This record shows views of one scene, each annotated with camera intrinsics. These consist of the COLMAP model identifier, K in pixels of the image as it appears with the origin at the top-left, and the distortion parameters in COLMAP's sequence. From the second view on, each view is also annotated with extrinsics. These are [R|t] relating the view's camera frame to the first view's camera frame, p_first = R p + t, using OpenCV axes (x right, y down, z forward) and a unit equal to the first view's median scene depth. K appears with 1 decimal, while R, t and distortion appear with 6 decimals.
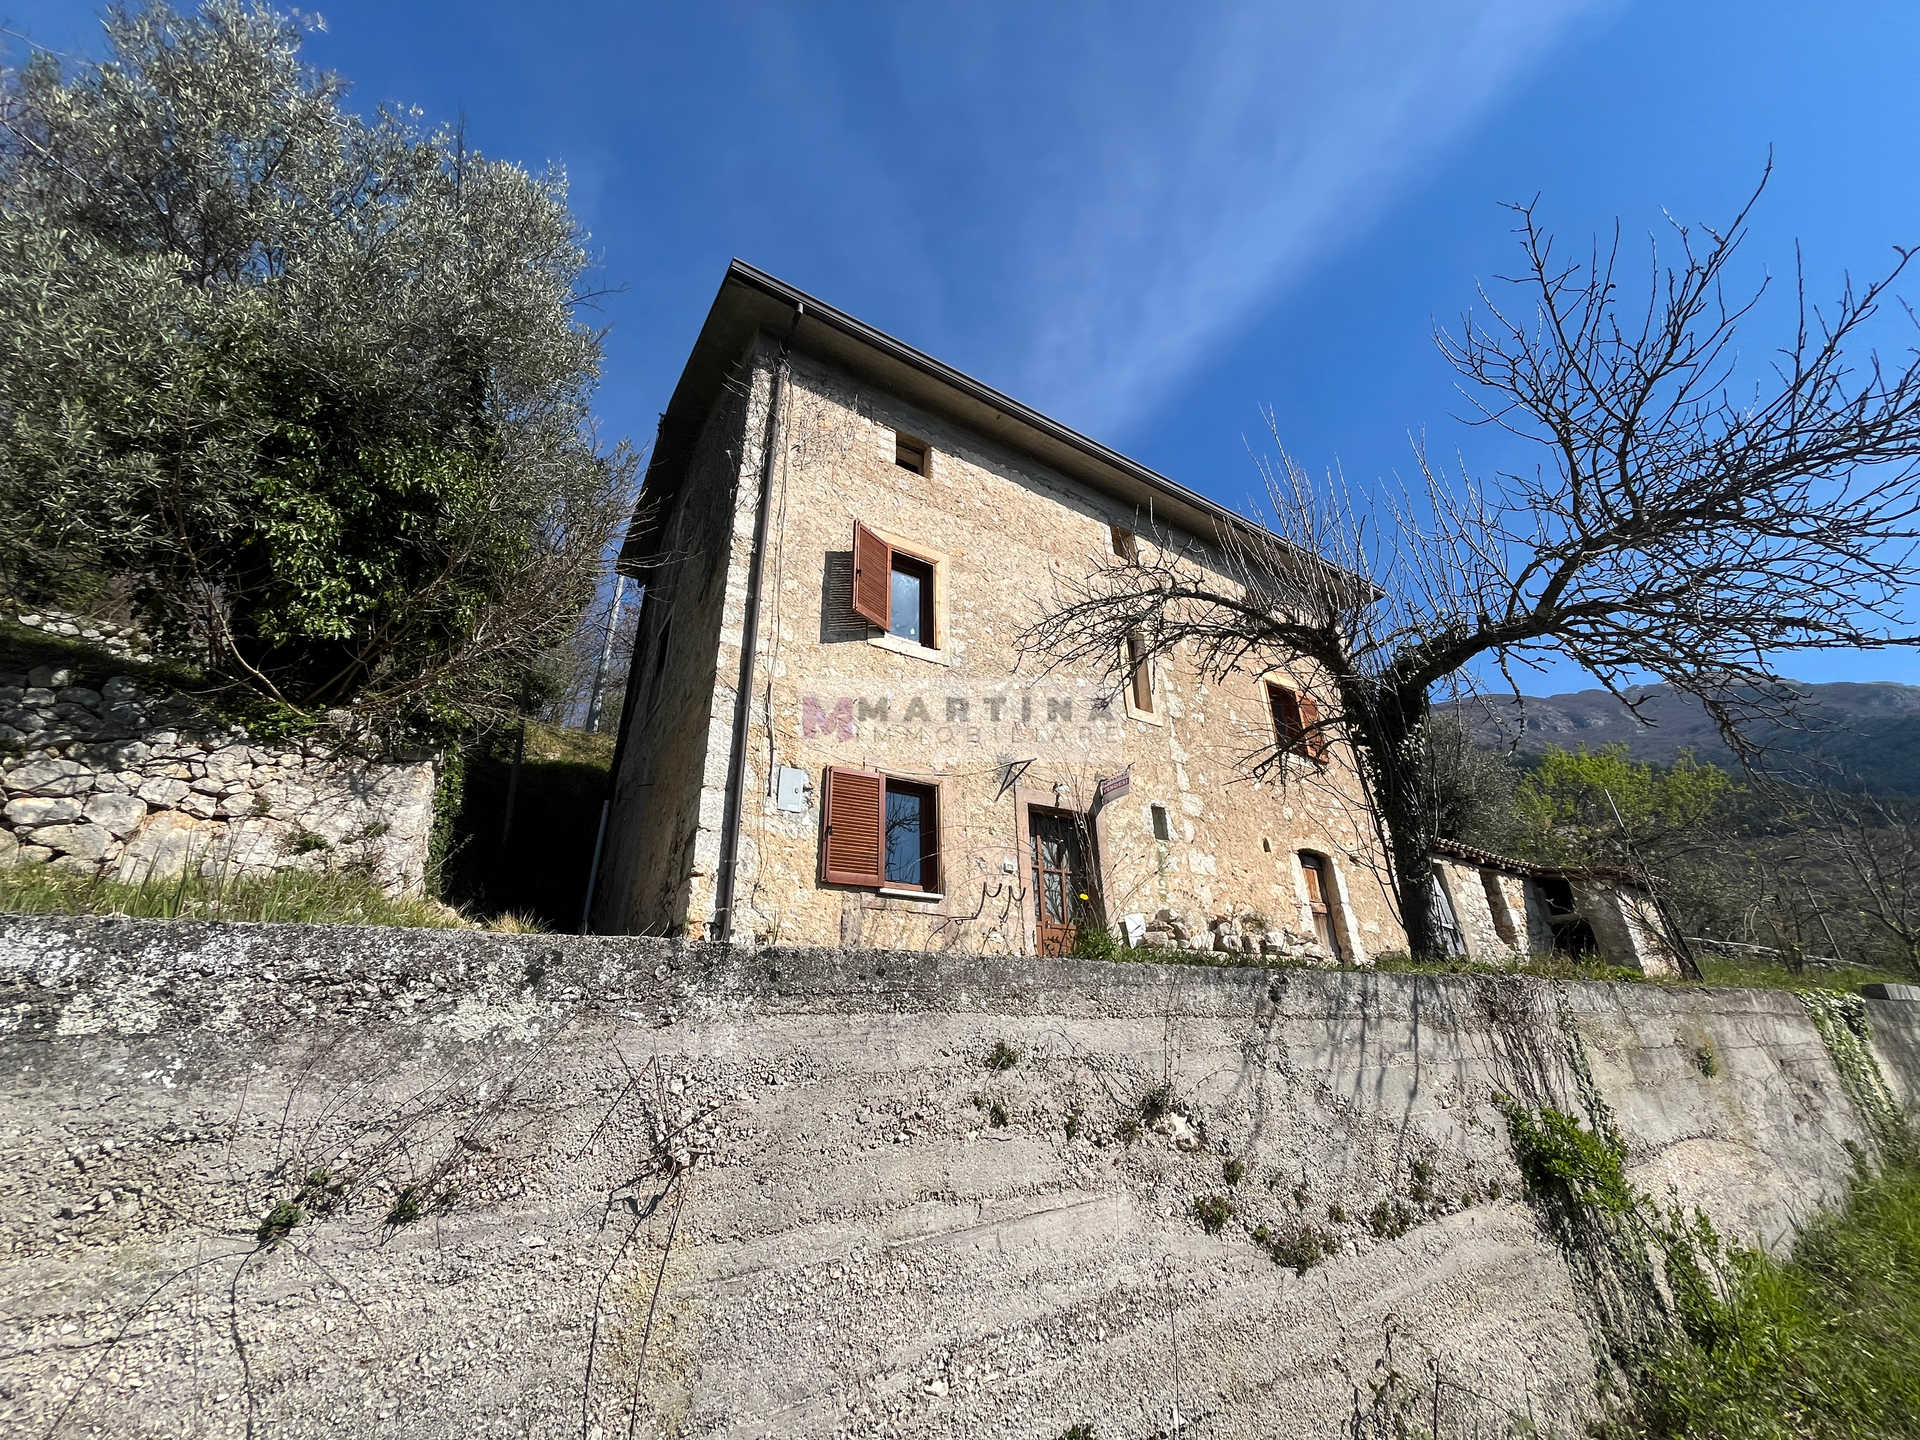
lens RADIAL K [[771.8, 0, 960.8], [0, 771.8, 725.0], [0, 0, 1]] dist [-0.002373, 0.000153]
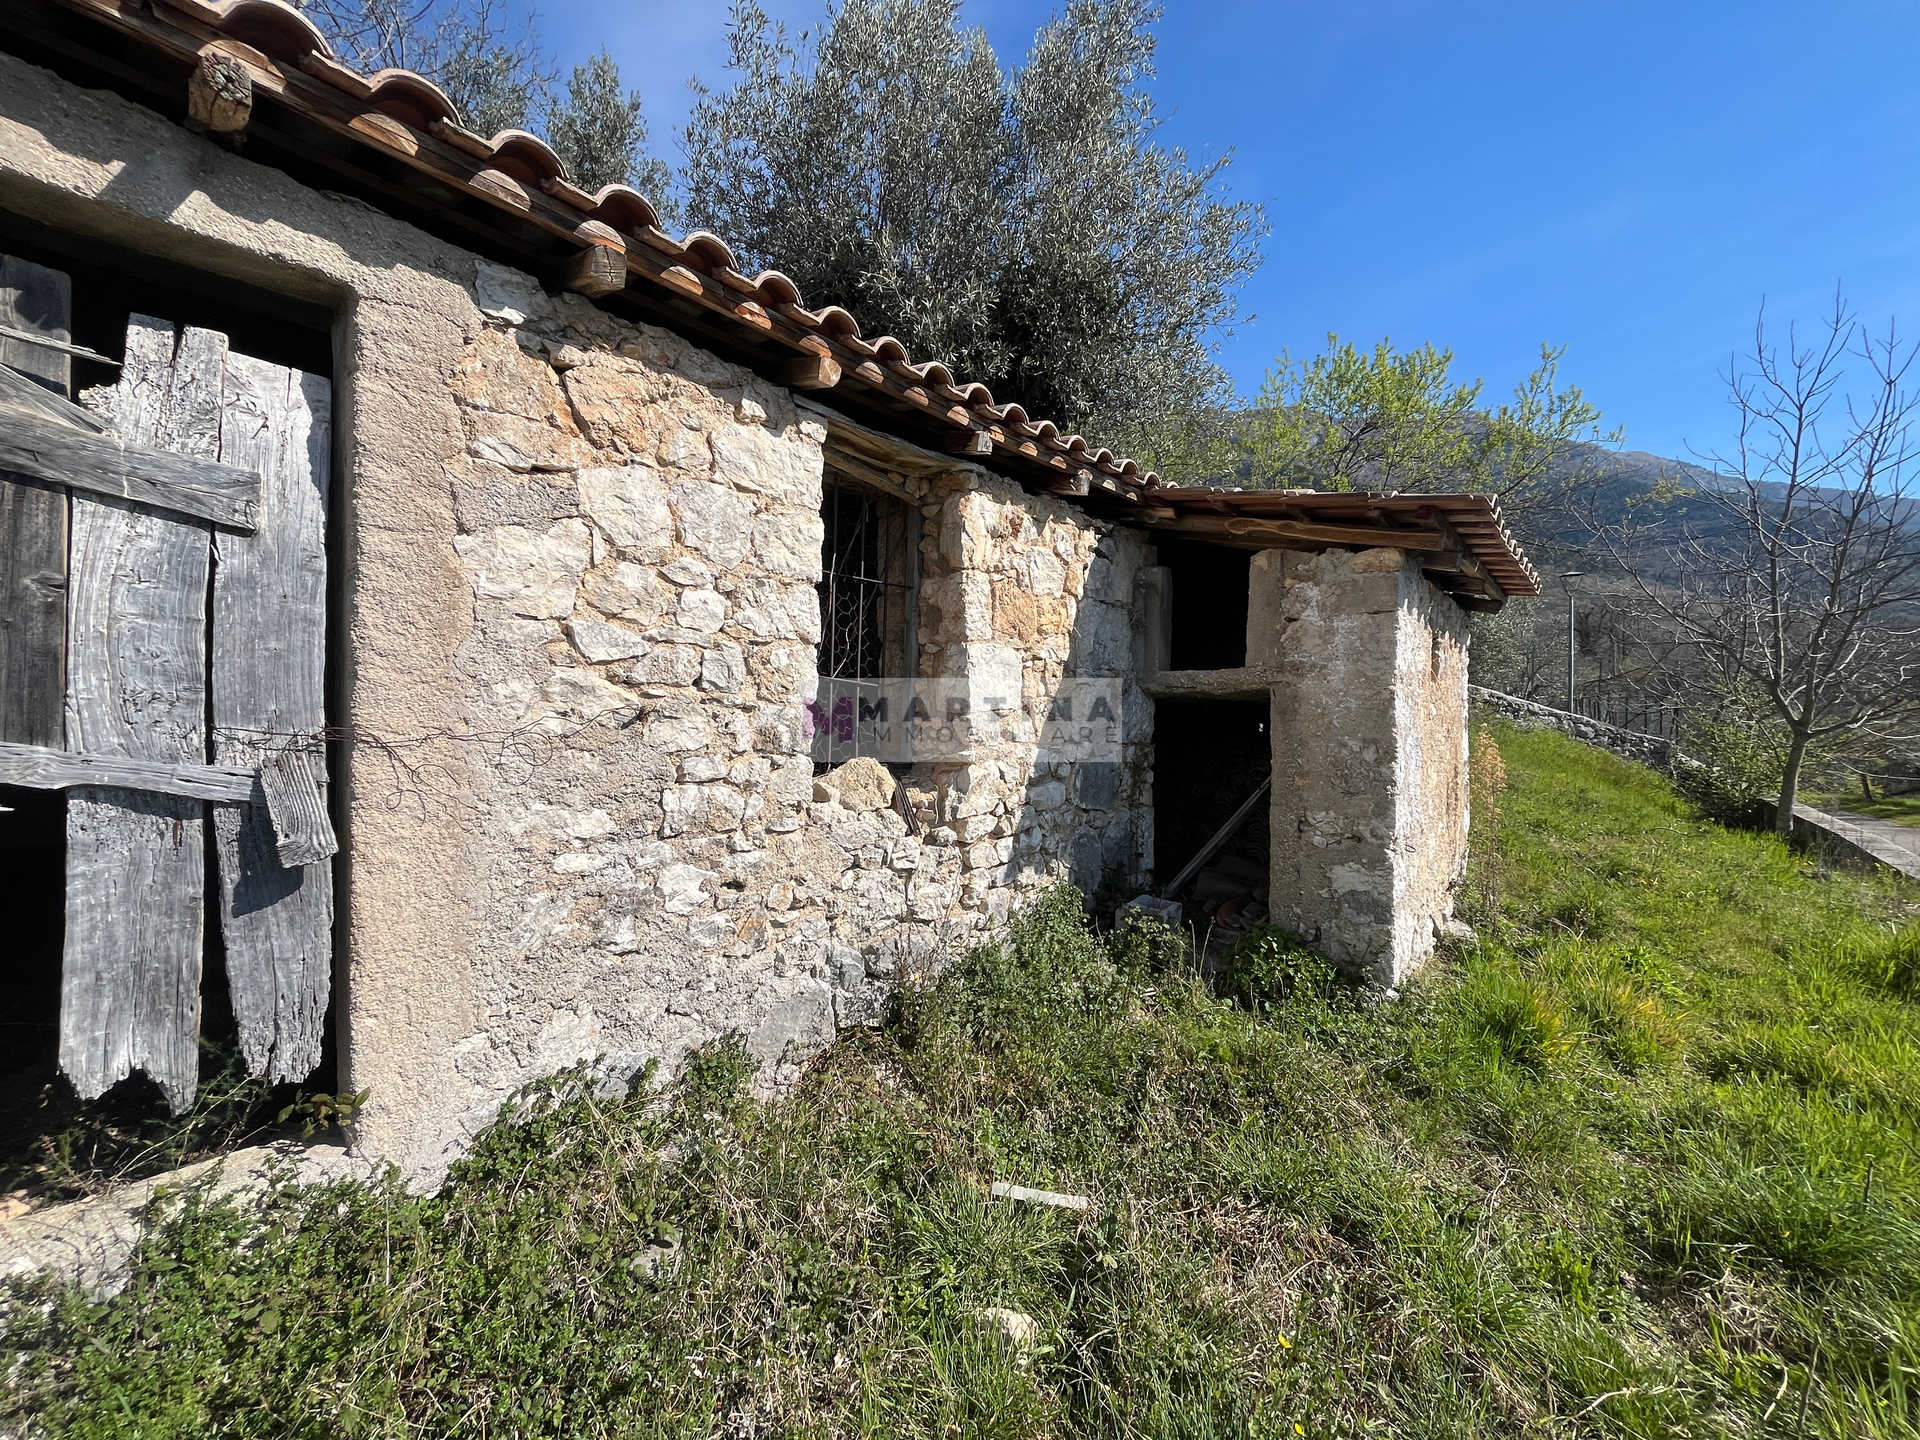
lens RADIAL K [[771.8, 0, 959.9], [0, 771.8, 715.4], [0, 0, 1]] dist [-0.002373, 0.000153]
pose [[0.967244, 0.042174, 0.250320, 1.062771], [-0.140174, 0.910864, 0.388173, 0.280899], [-0.211637, -0.410547, 0.886939, 1.293231]]
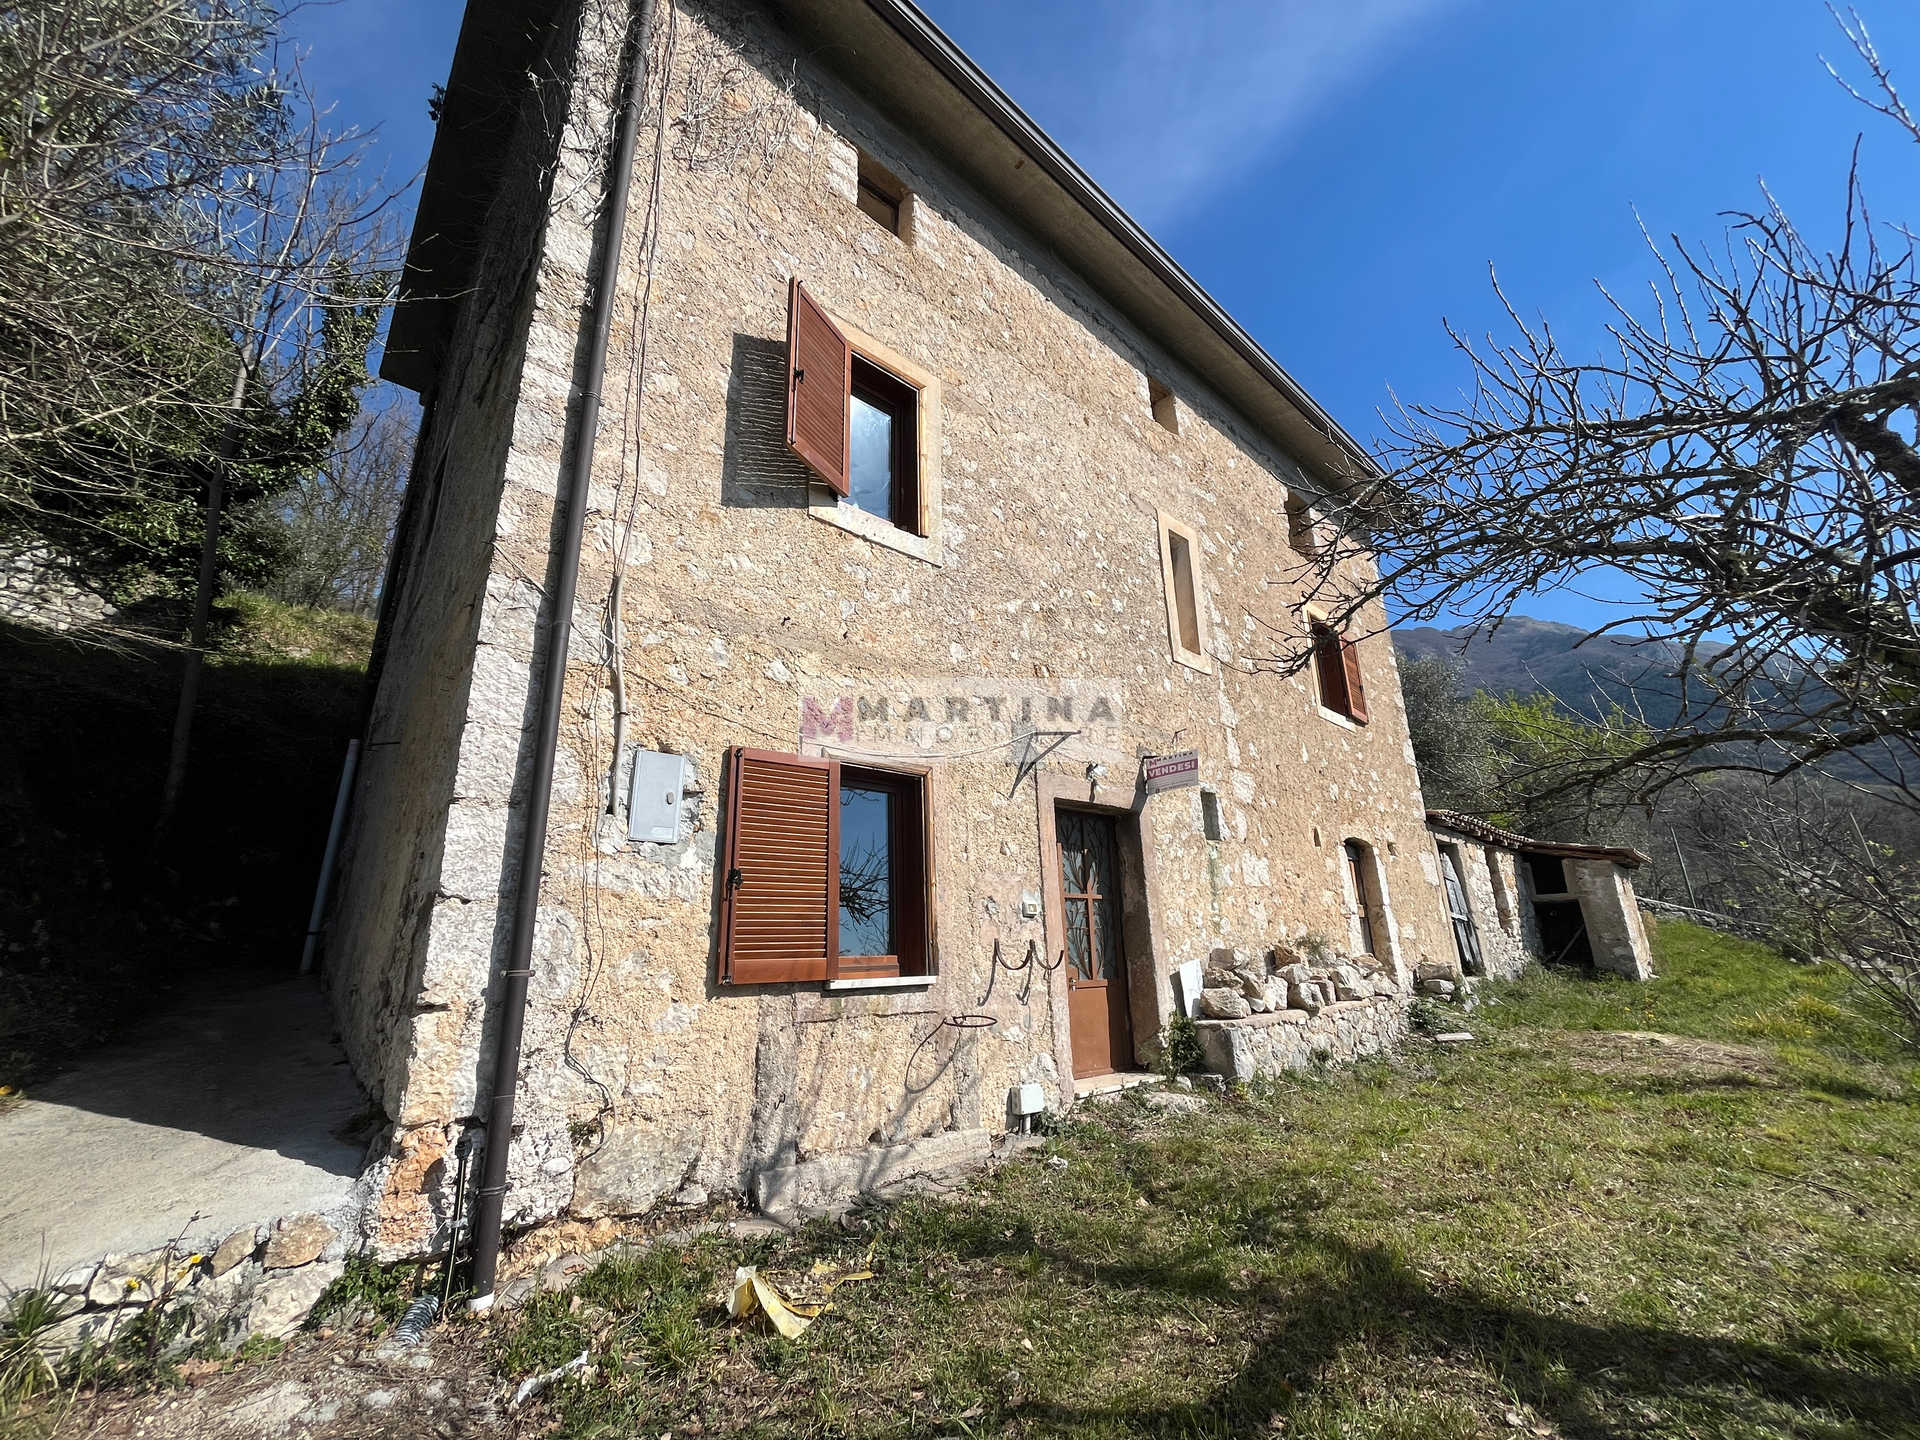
lens RADIAL K [[771.8, 0, 959.7], [0, 771.8, 724.1], [0, 0, 1]] dist [-0.002373, 0.000153]
pose [[0.987157, 0.044283, 0.153494, -0.087155], [-0.063265, 0.990624, 0.121082, -0.029215], [-0.146694, -0.129238, 0.980703, 0.401260]]
